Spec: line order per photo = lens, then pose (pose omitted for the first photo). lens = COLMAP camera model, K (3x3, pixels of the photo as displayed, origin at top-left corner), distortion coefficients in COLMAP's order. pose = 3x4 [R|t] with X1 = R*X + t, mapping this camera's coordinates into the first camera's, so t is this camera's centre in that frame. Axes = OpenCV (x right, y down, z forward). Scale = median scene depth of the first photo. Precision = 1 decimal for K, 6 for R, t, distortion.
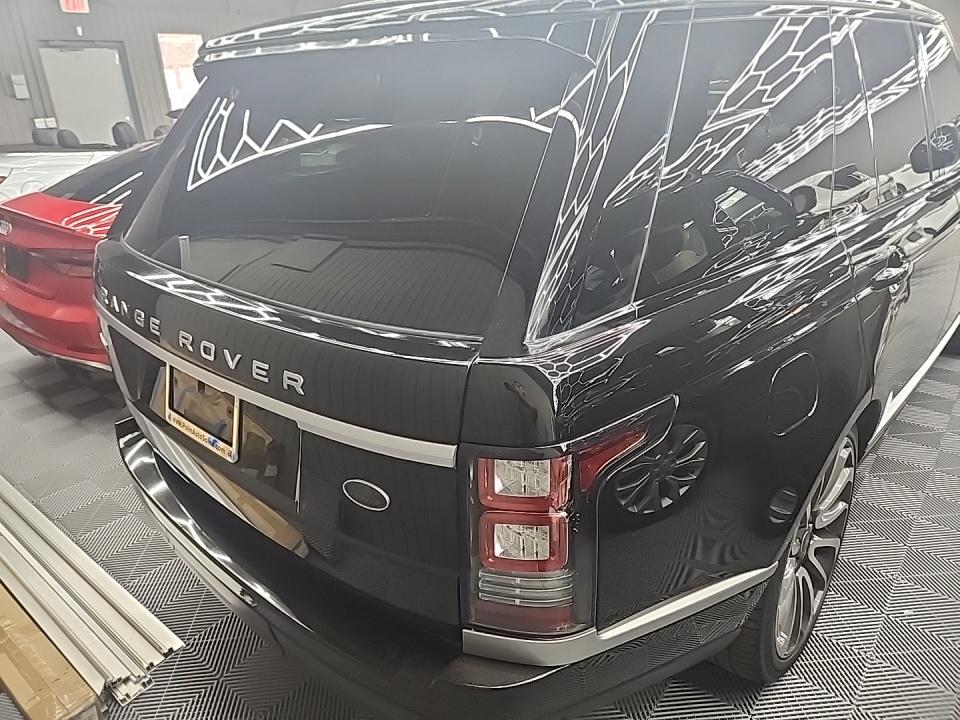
lens RADIAL K [[680.6, 0, 480.0], [0, 680.6, 360.0], [0, 0, 1]] dist [0.007215, 0.001829]
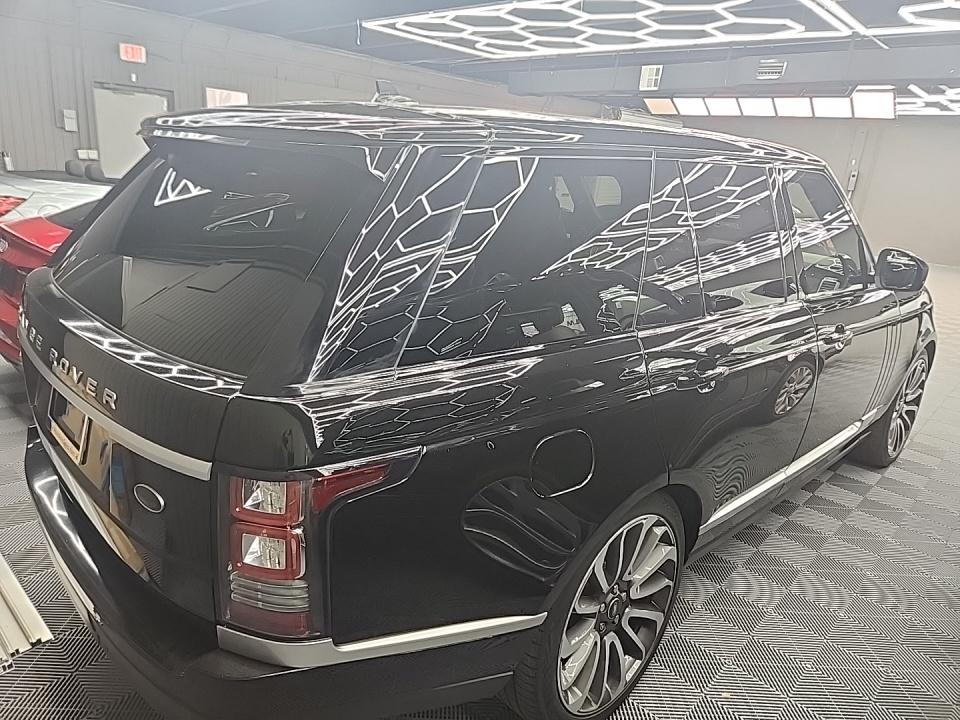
lens RADIAL K [[658.3, 0, 480.0], [0, 658.3, 360.0], [0, 0, 1]] dist [0.028043, -0.029127]
pose [[0.992238, 0.124128, -0.007451, 0.207510], [-0.124259, 0.987406, -0.097924, -0.000860], [-0.004798, 0.098090, 0.995166, -0.102356]]
